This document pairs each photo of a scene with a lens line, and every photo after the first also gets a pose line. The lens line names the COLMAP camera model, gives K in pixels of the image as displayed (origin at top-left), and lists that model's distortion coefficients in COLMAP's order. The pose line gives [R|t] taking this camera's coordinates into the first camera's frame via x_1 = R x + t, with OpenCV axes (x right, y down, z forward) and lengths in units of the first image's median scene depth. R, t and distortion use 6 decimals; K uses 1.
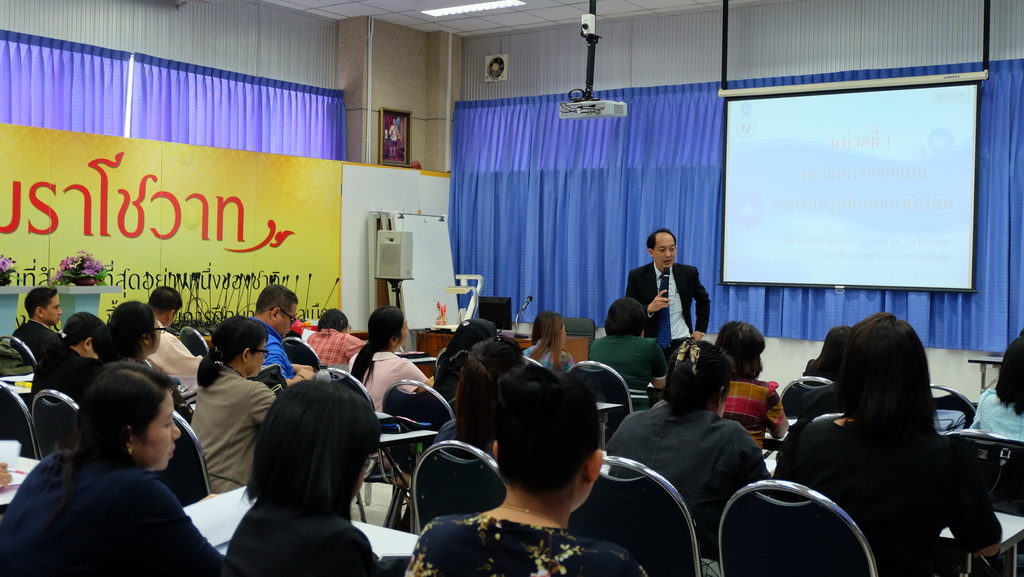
lens RADIAL K [[1203.0, 0, 523.2], [0, 1203.0, 283.5], [0, 0, 1]] dist [0.016361, 0.012078]
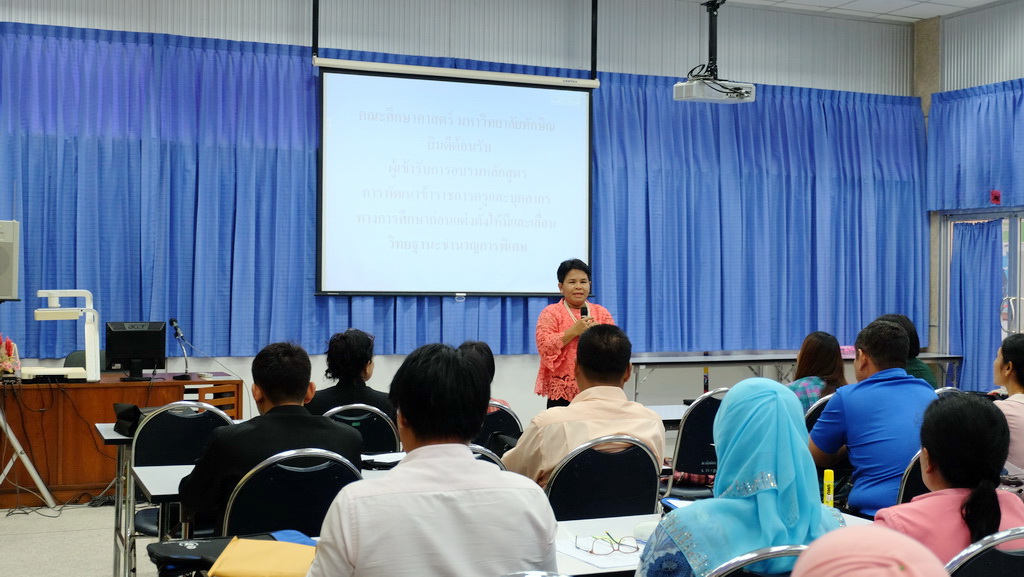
lens RADIAL K [[1293.8, 0, 534.1], [0, 1293.8, 285.1], [0, 0, 1]] dist [-0.080401, 0.258864]
pose [[0.515604, -0.019101, 0.856614, -0.530330], [0.014290, 0.999804, 0.013693, -0.016309], [-0.856708, 0.005181, 0.515776, 0.436234]]
